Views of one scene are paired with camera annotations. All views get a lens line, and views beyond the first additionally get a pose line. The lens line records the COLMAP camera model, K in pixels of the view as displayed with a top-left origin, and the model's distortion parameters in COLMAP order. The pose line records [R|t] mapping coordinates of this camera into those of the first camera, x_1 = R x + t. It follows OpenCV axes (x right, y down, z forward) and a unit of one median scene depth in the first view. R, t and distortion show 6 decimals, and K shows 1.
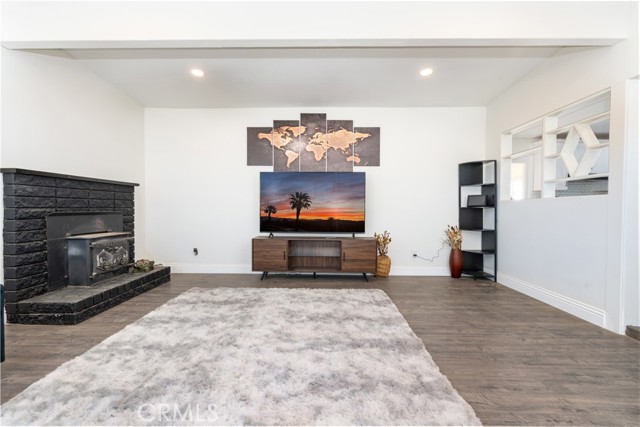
lens RADIAL K [[297.2, 0, 316.8], [0, 297.2, 213.5], [0, 0, 1]] dist [0.000583, 0.000639]
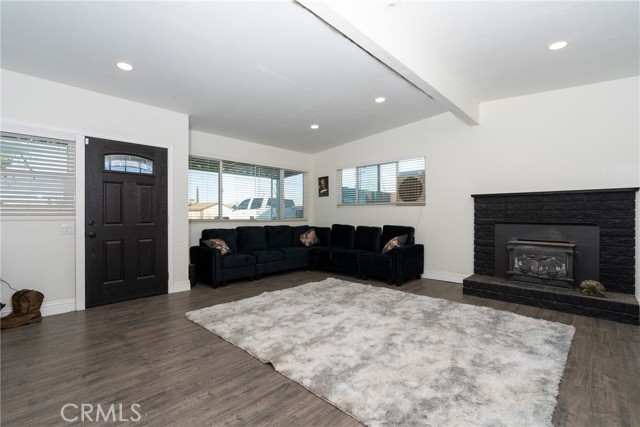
lens RADIAL K [[299.0, 0, 321.3], [0, 299.0, 217.1], [0, 0, 1]] dist [-0.001123, -0.000204]
pose [[-0.681406, -0.001710, -0.731904, 0.475422], [-0.020321, 0.999656, 0.016583, -0.018761], [0.731623, 0.026173, -0.681206, 0.890407]]
